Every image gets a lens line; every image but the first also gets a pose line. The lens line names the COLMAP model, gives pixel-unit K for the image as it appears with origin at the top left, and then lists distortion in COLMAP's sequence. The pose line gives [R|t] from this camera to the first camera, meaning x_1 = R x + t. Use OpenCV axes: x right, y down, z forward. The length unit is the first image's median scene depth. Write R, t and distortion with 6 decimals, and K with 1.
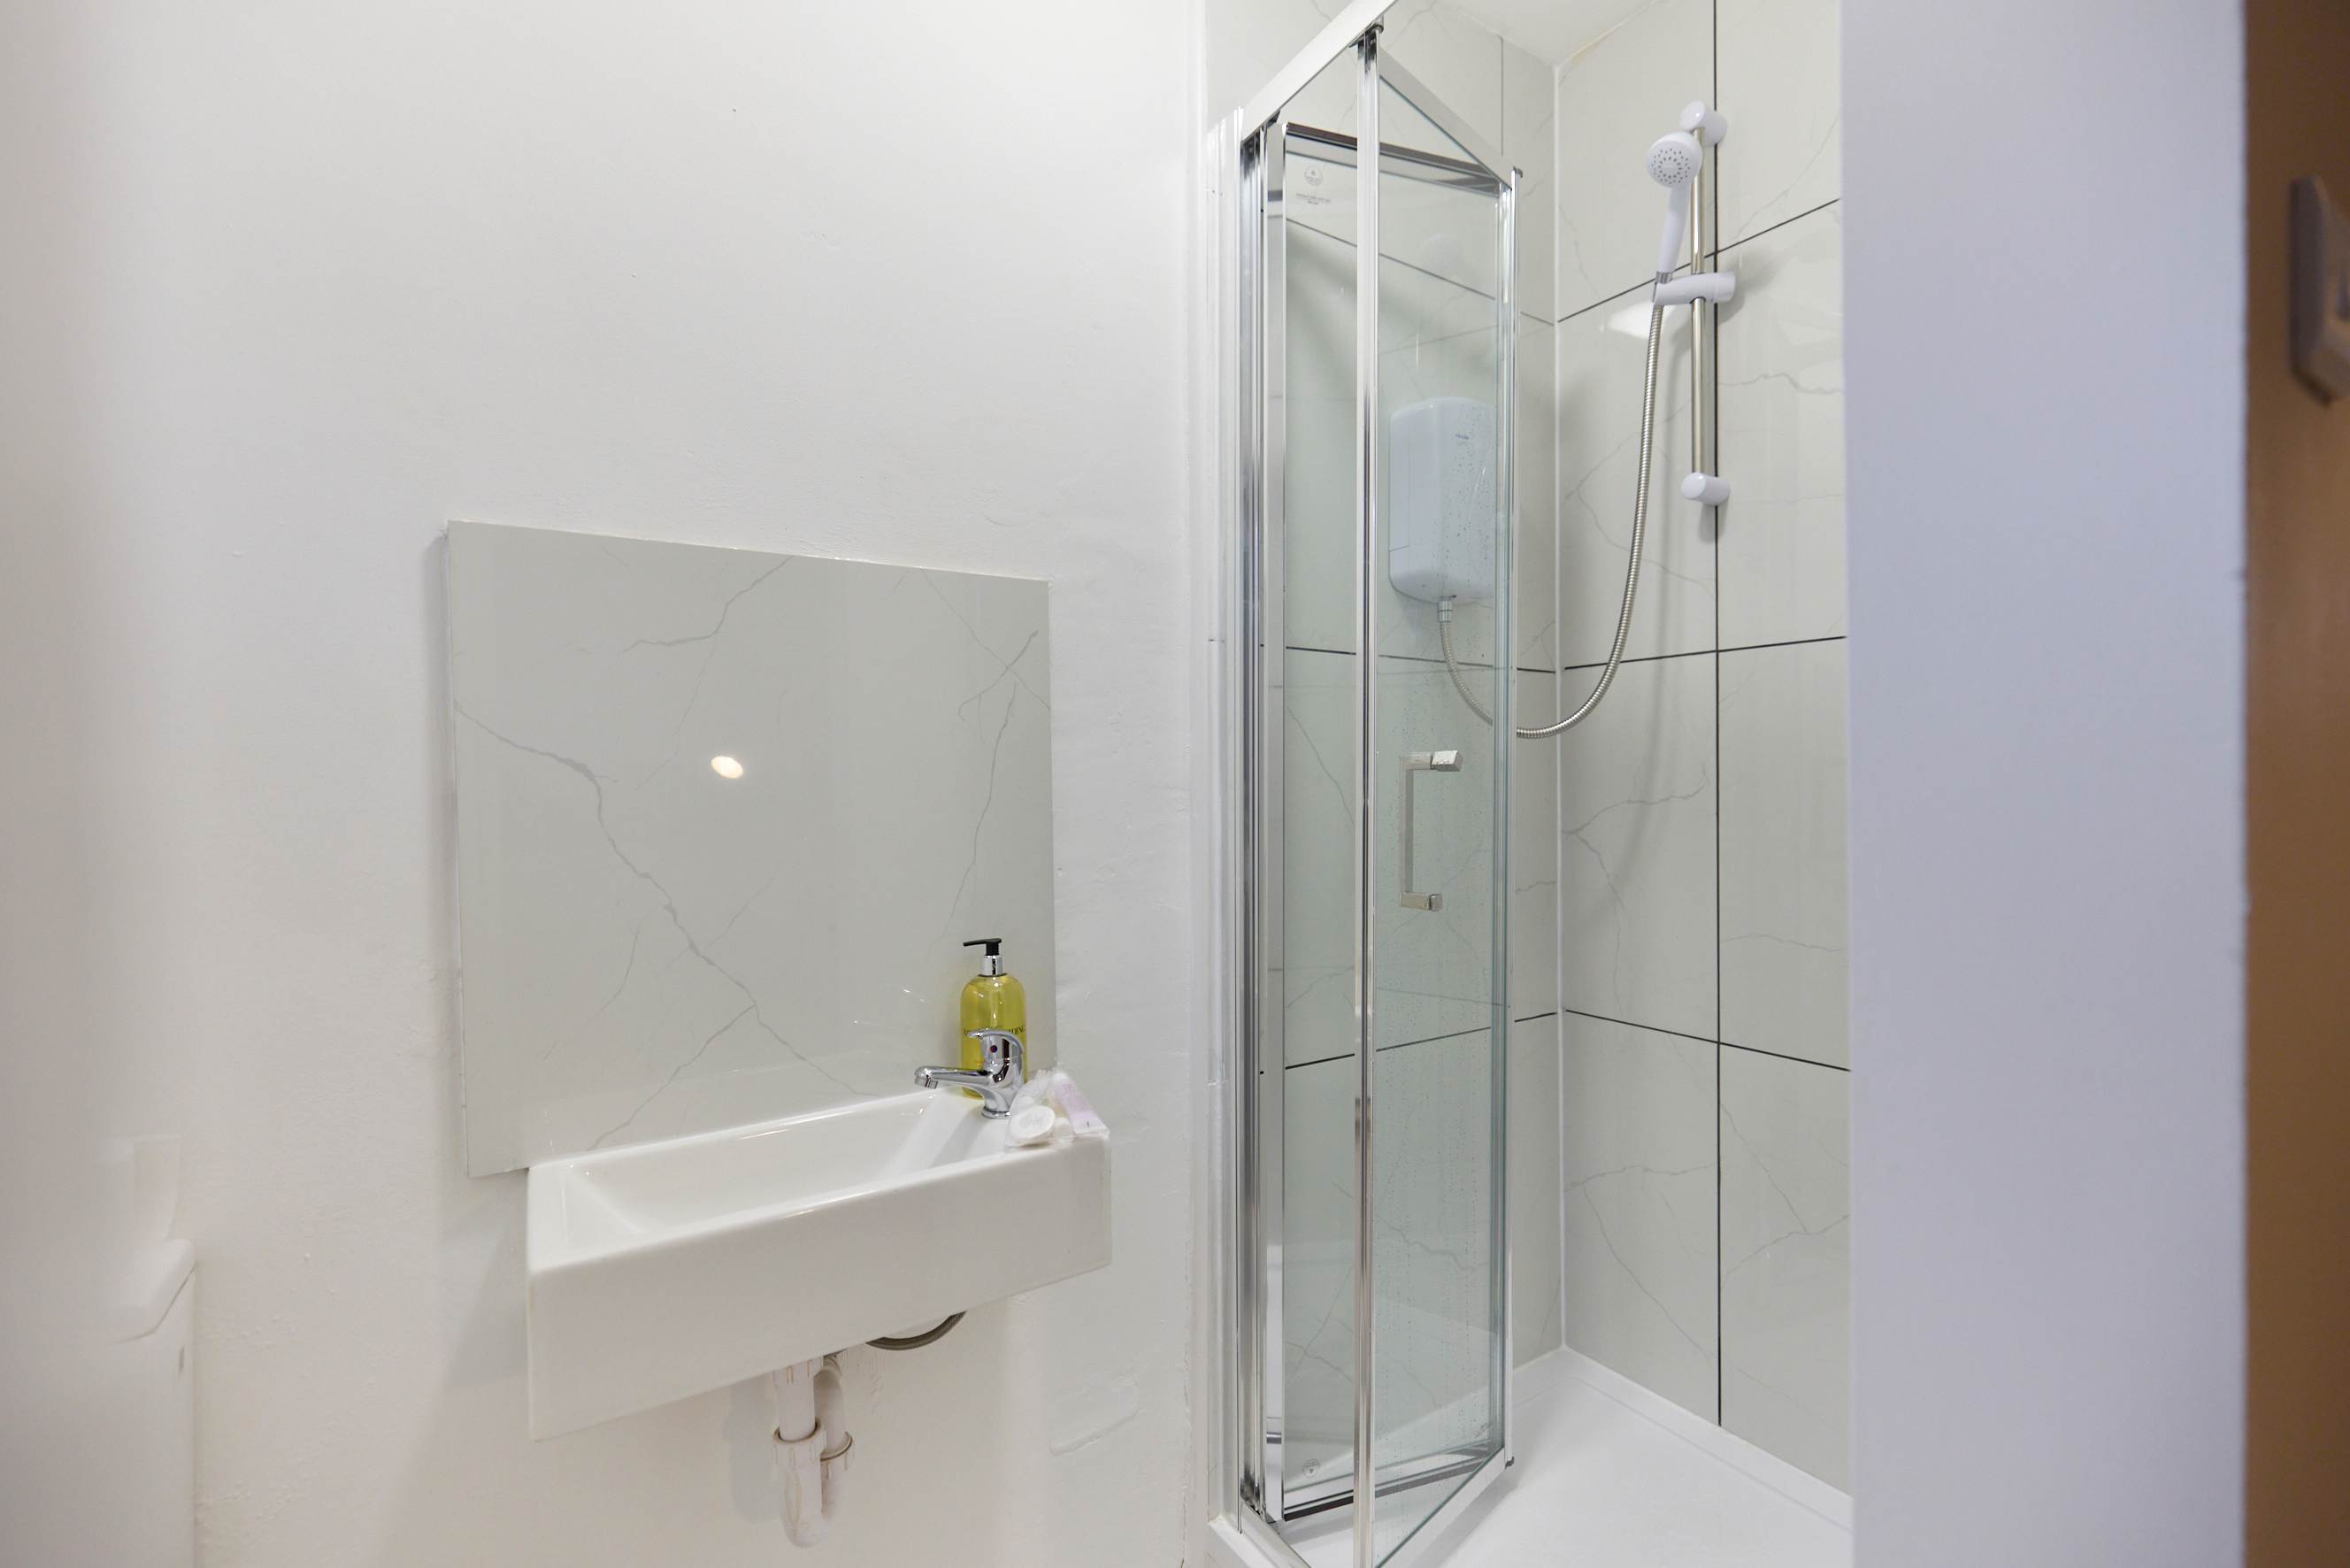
lens RADIAL K [[1013.3, 0, 1152.5], [0, 1013.3, 783.9], [0, 0, 1]] dist [0.000373, -0.000463]
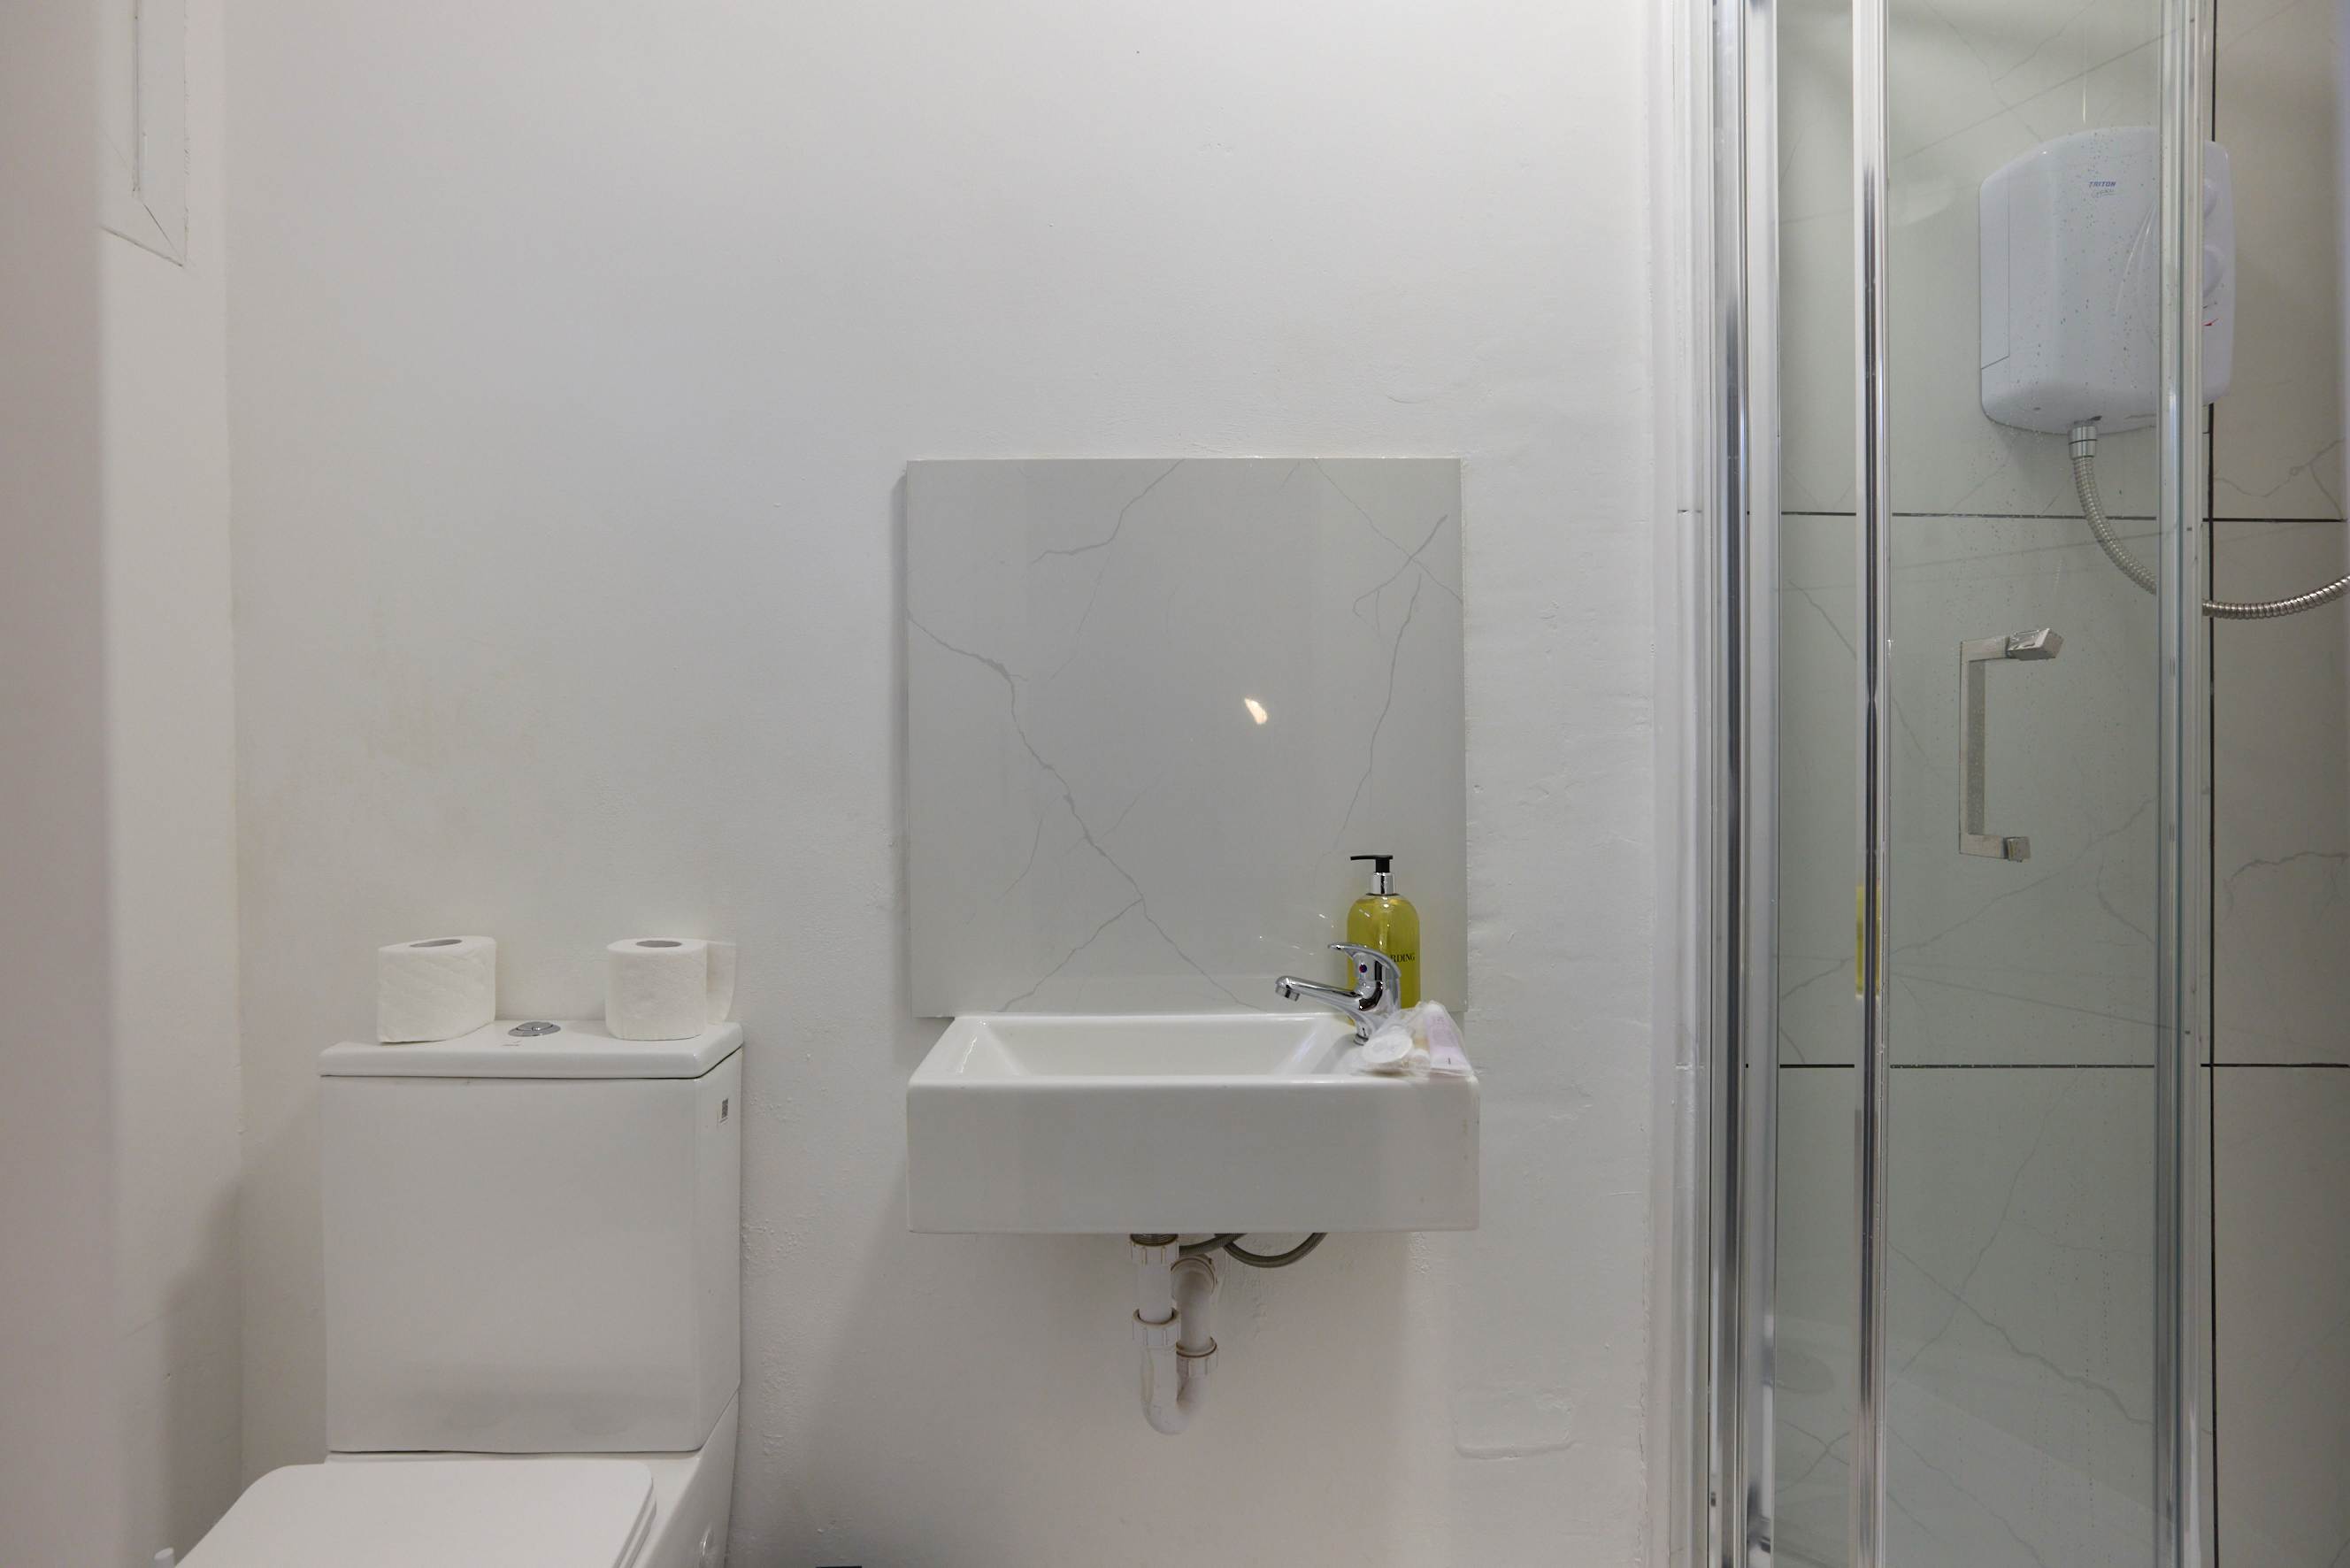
lens RADIAL K [[1117.4, 0, 1124.6], [0, 1117.4, 729.7], [0, 0, 1]] dist [-0.048629, 0.025949]
pose [[0.840776, 0.000698, -0.541383, 0.185696], [-0.013888, 0.999698, -0.020281, 0.064067], [0.541205, 0.024571, 0.840532, 0.034873]]
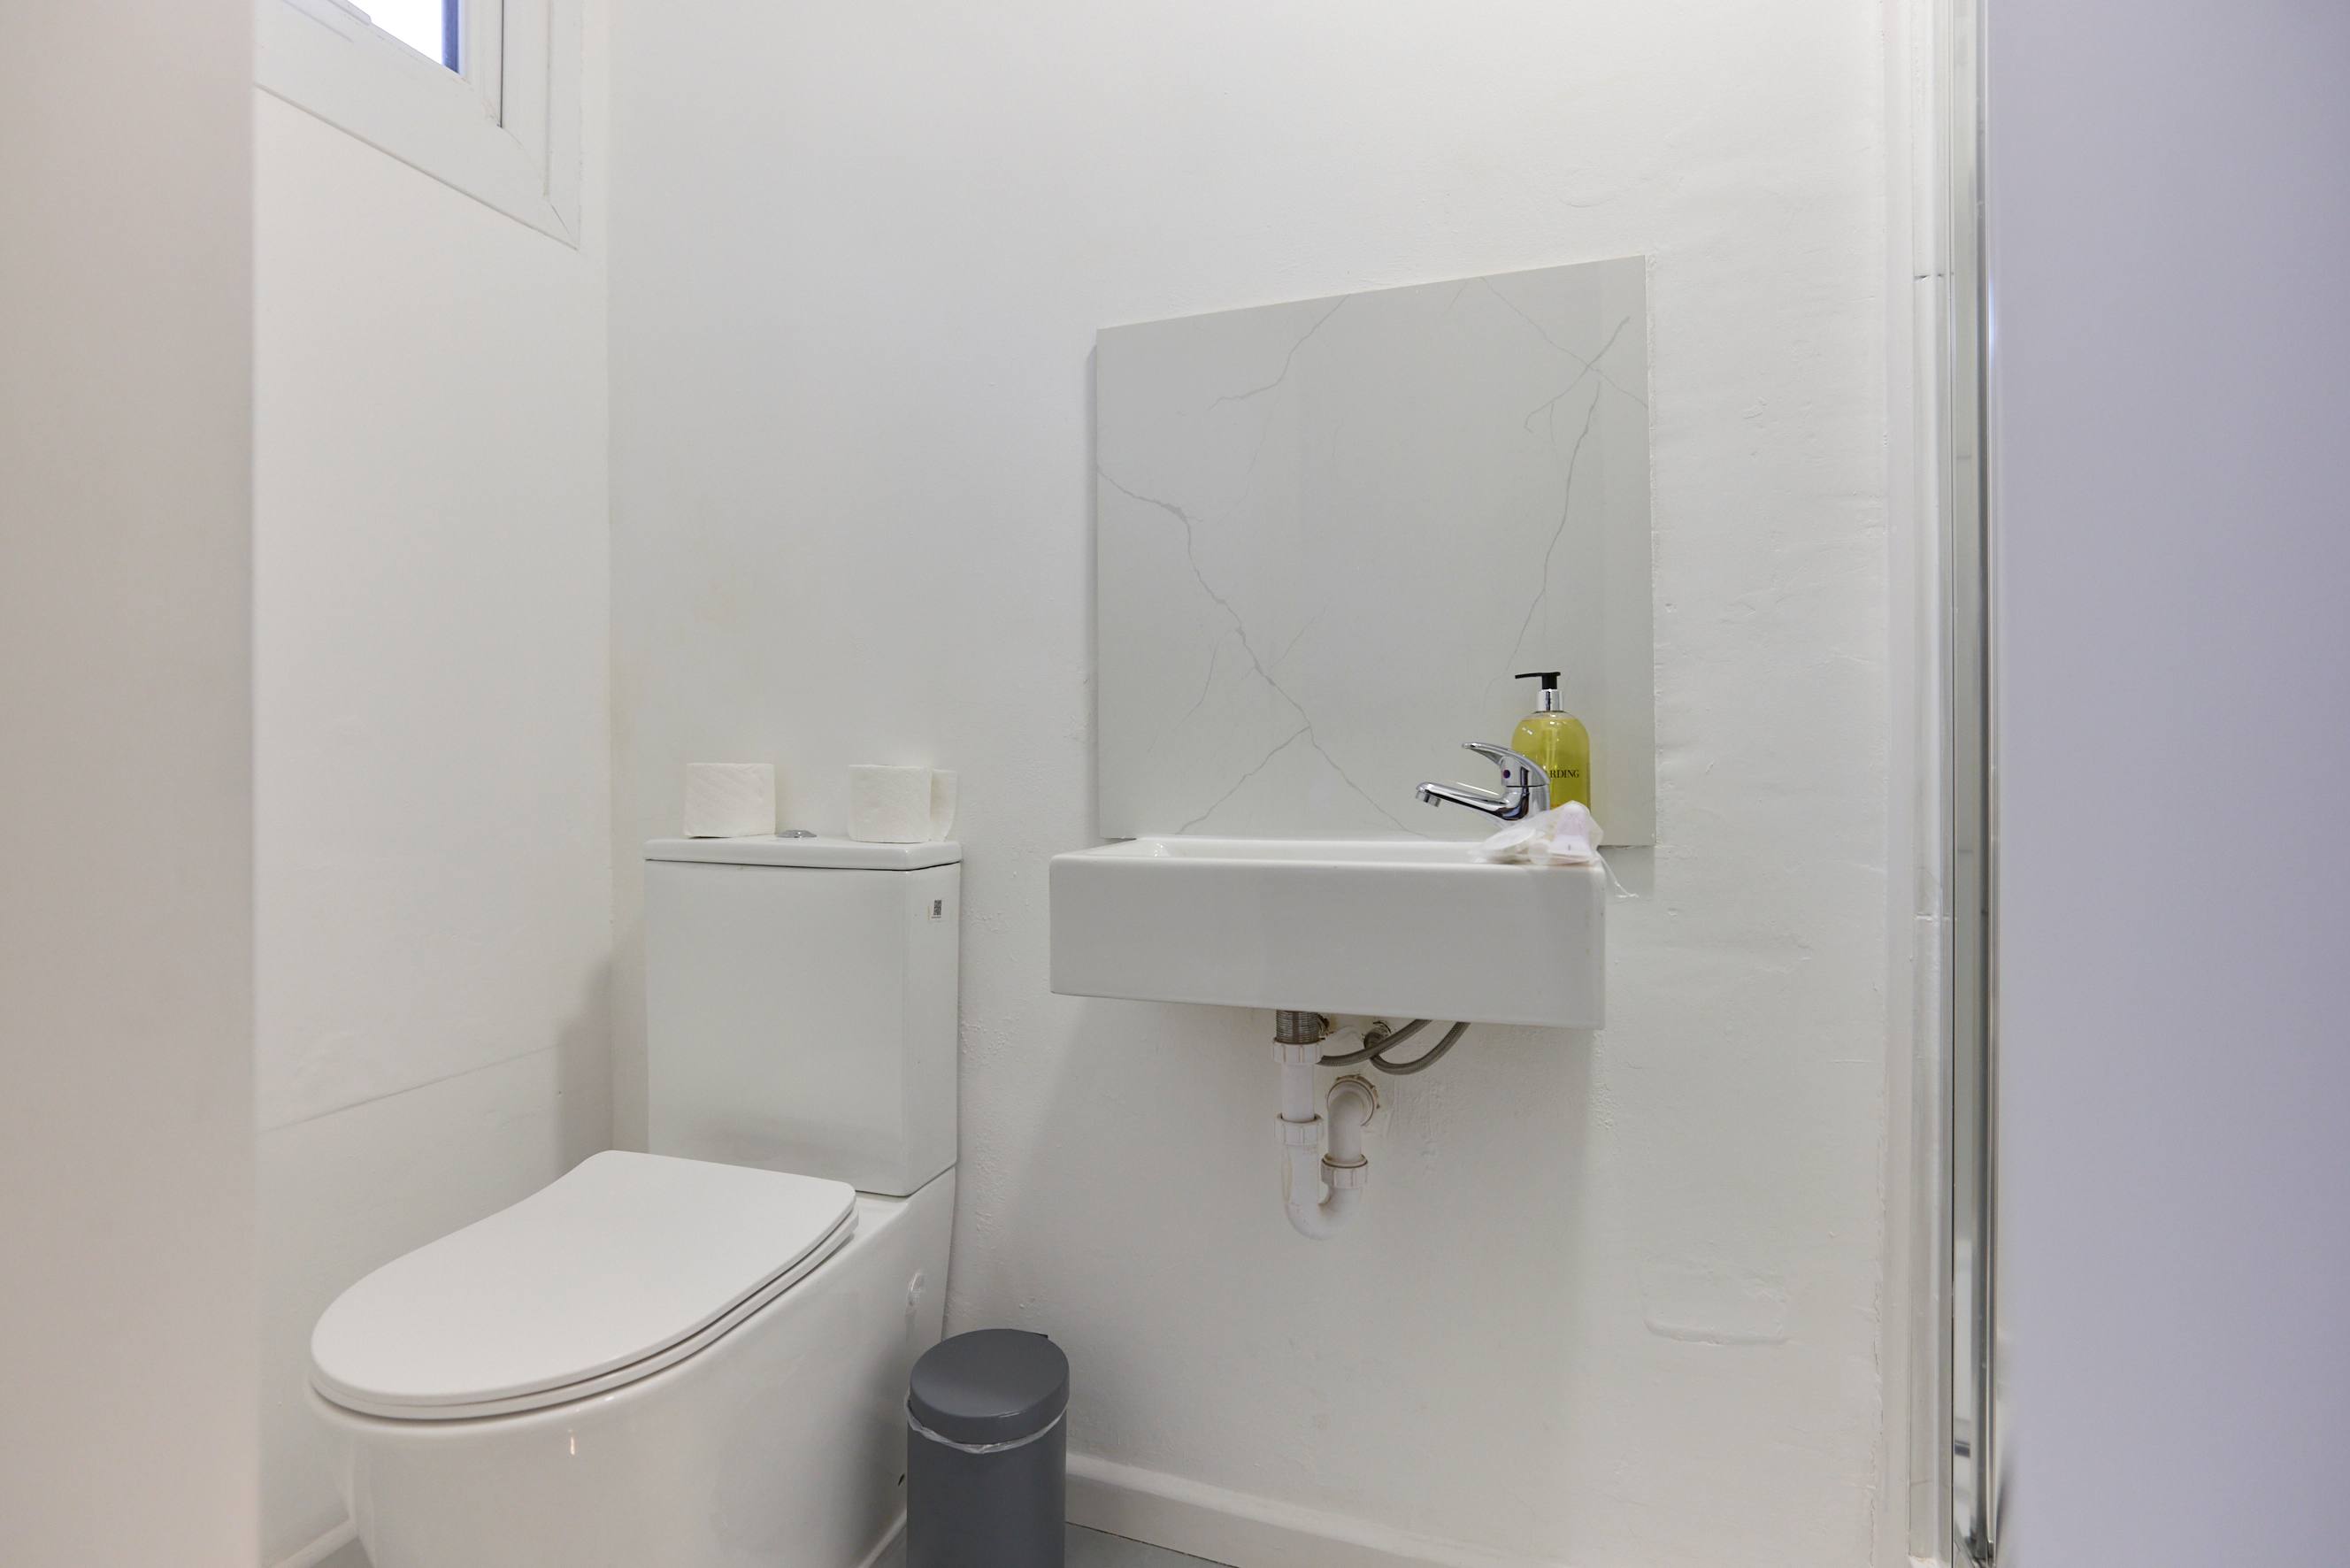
lens RADIAL K [[1117.4, 0, 1124.6], [0, 1117.4, 729.7], [0, 0, 1]] dist [-0.048629, 0.025949]
pose [[0.612651, -0.002666, -0.790349, 0.366985], [-0.020088, 0.999619, -0.018943, 0.226177], [0.790098, 0.027482, 0.612364, 0.132093]]
